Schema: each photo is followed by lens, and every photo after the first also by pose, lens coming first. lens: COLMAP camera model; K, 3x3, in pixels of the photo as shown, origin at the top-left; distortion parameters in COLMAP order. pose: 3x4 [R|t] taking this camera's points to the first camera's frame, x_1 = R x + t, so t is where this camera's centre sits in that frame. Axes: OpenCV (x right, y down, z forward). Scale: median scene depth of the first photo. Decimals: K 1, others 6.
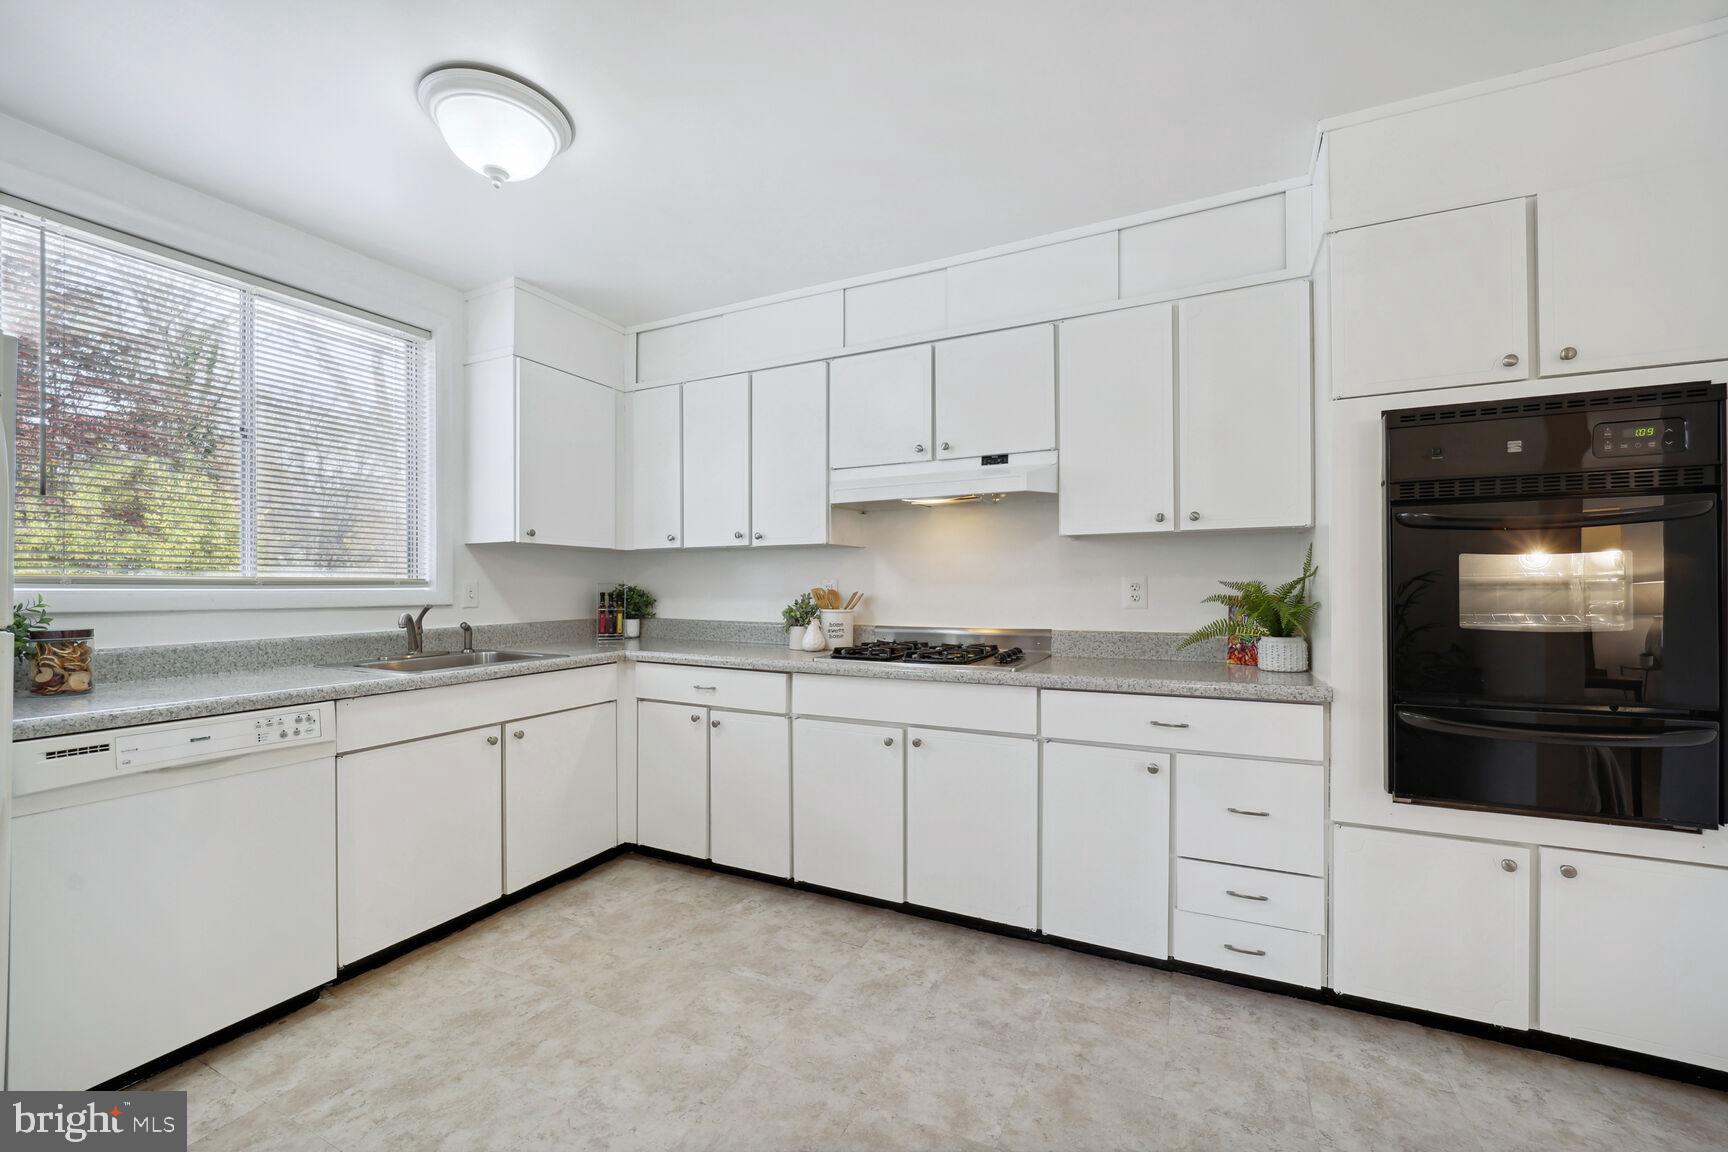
lens RADIAL K [[701.2, 0, 871.1], [0, 701.2, 581.6], [0, 0, 1]] dist [-0.008193, -0.002635]
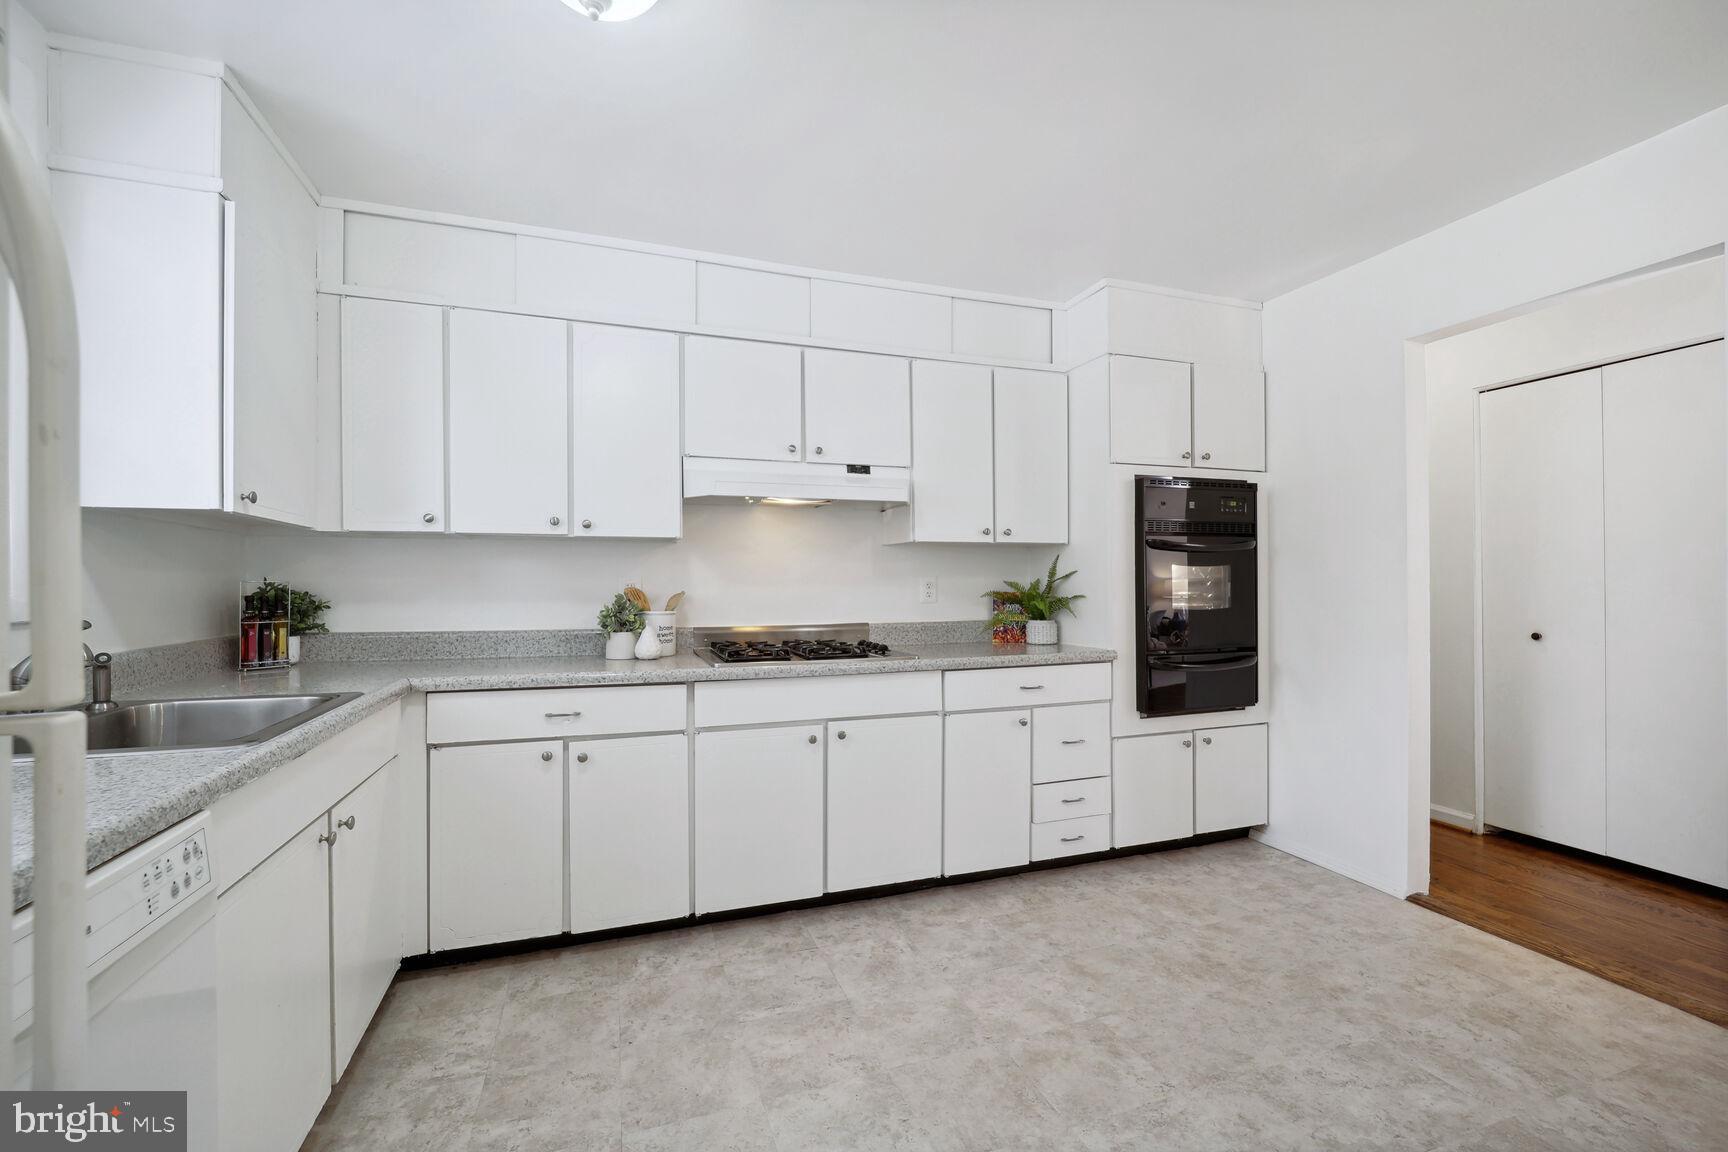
lens RADIAL K [[701.2, 0, 873.7], [0, 701.2, 578.2], [0, 0, 1]] dist [-0.008193, -0.002635]
pose [[0.700275, 0.006170, 0.713846, -0.634913], [-0.003078, 0.999979, -0.005624, 0.002605], [-0.713866, 0.001741, 0.700280, 0.233035]]
